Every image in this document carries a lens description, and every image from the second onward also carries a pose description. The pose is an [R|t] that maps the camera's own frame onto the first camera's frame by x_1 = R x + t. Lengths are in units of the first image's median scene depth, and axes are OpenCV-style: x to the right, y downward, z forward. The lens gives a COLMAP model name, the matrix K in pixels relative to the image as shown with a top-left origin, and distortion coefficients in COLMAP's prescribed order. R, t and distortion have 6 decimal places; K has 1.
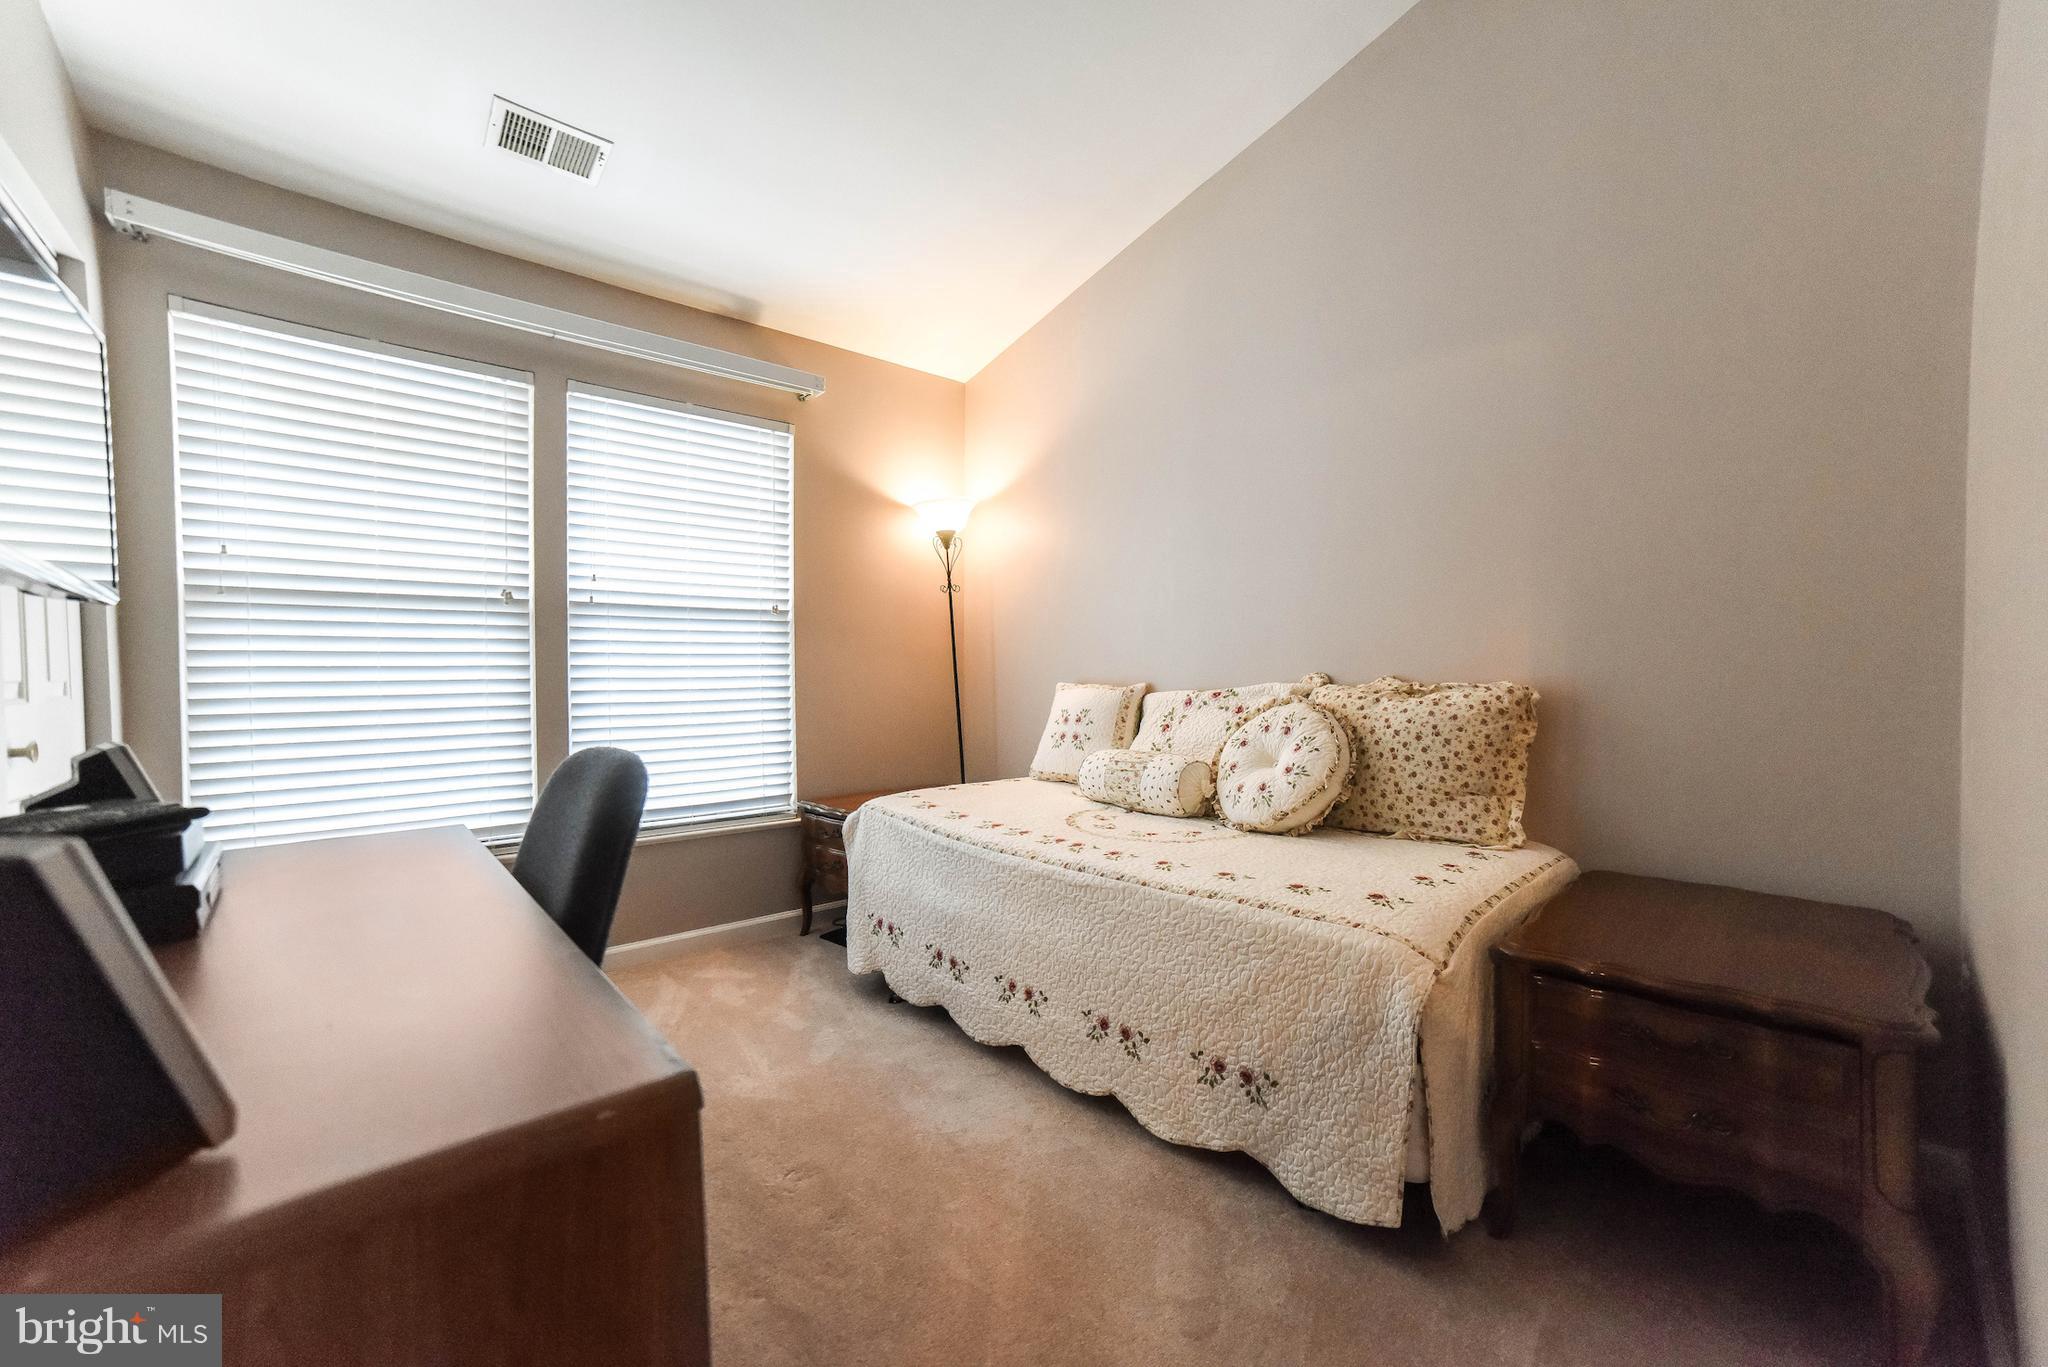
lens RADIAL K [[821.7, 0, 1030.0], [0, 821.7, 694.6], [0, 0, 1]] dist [-0.085076, 0.040622]
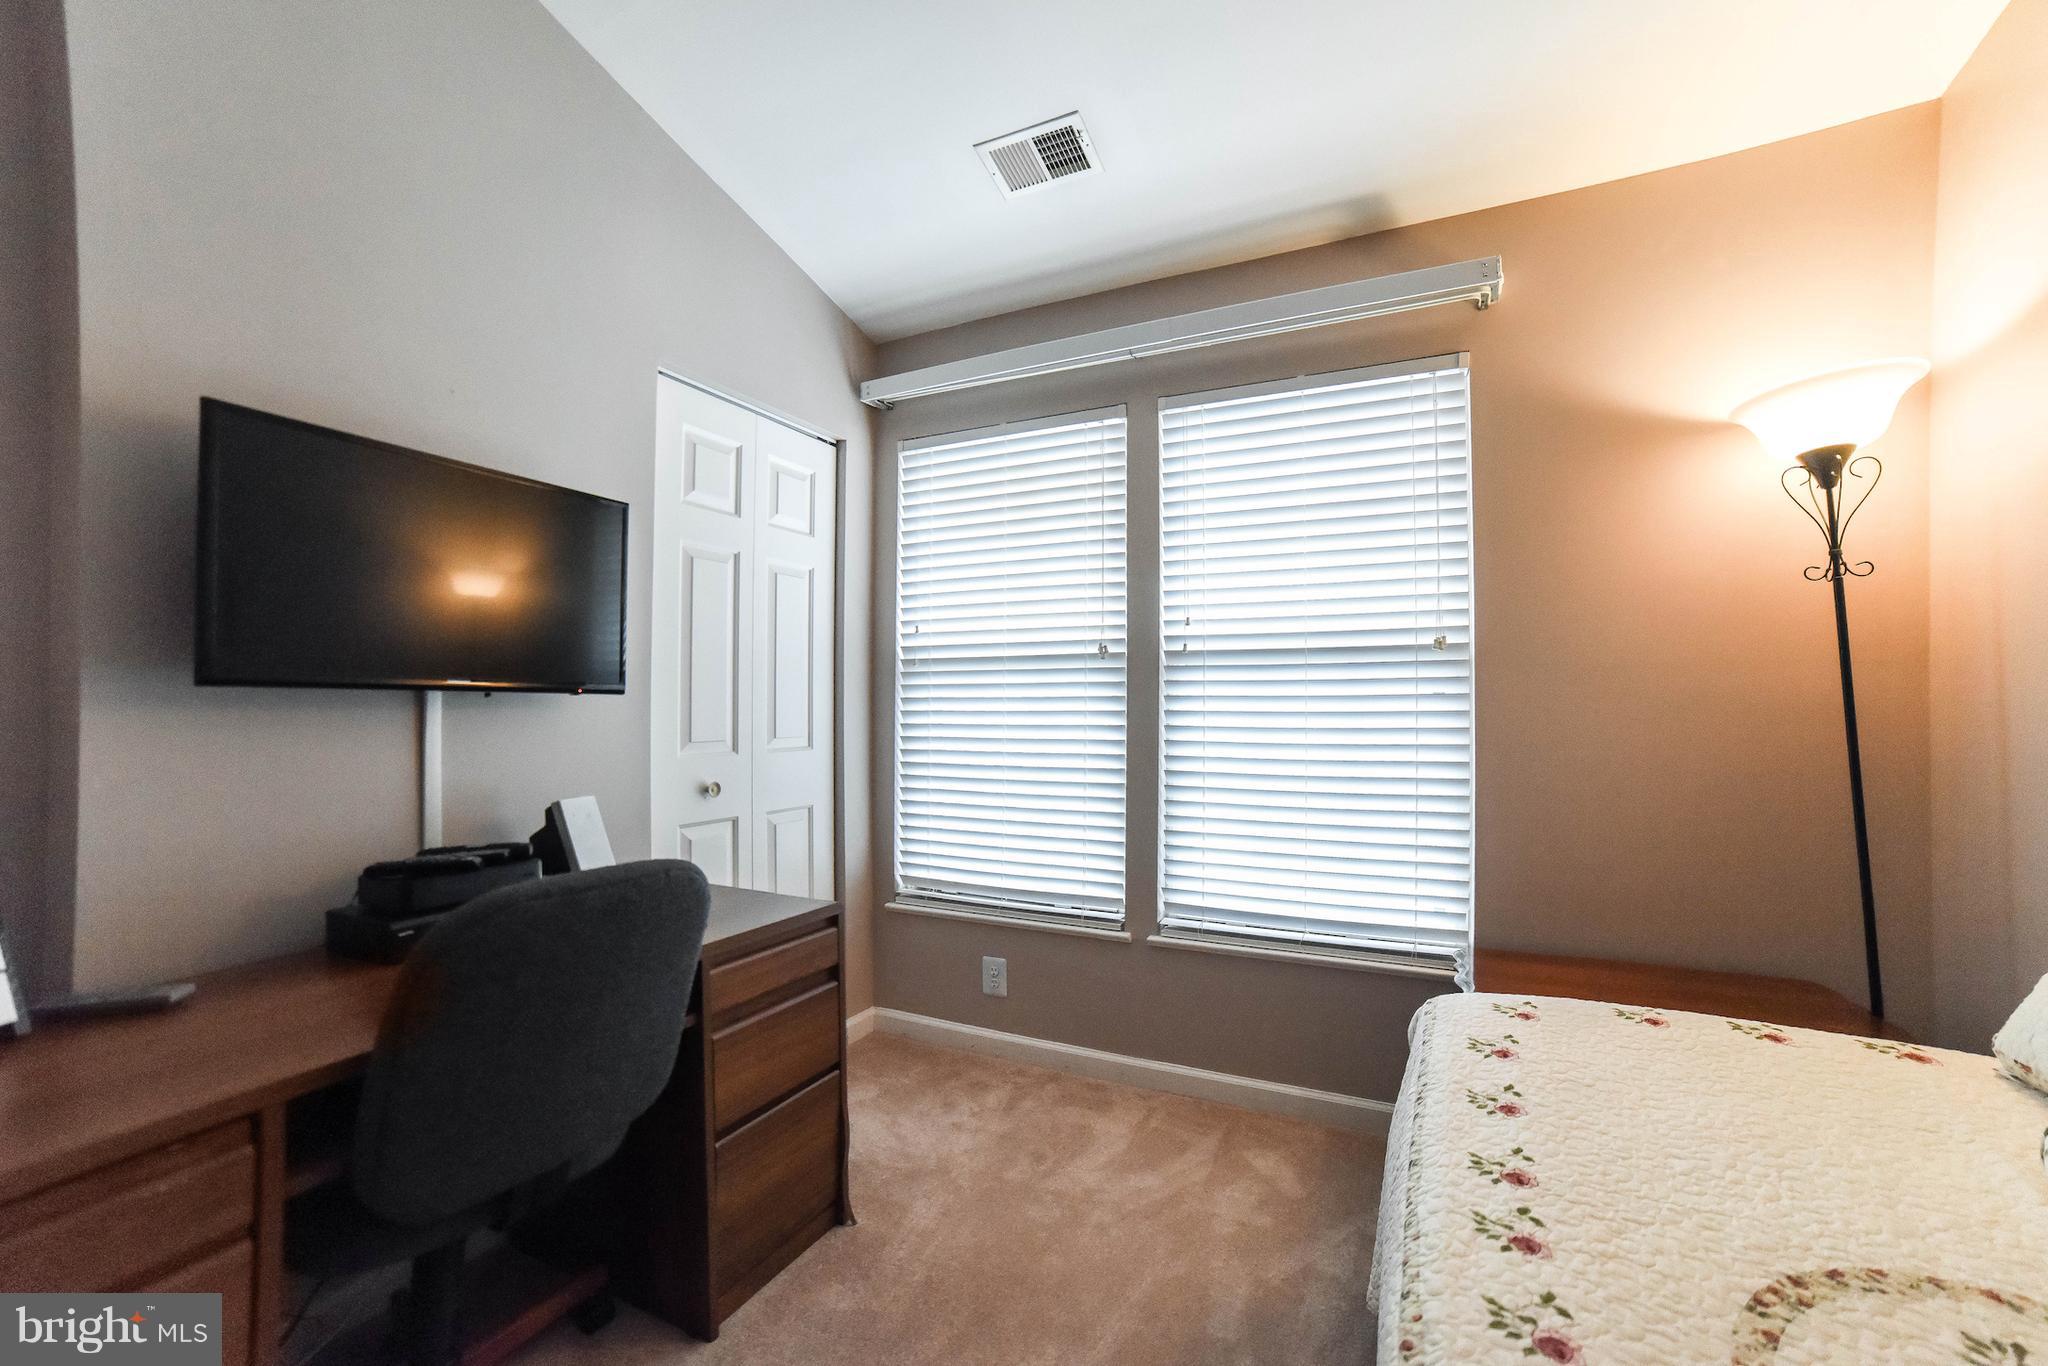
lens RADIAL K [[821.7, 0, 1030.0], [0, 821.7, 694.1], [0, 0, 1]] dist [-0.085076, 0.040622]
pose [[0.371272, -0.007855, -0.928491, 0.188673], [-0.030338, 0.999328, -0.020586, -0.047325], [0.928029, 0.035812, 0.370784, 0.535970]]
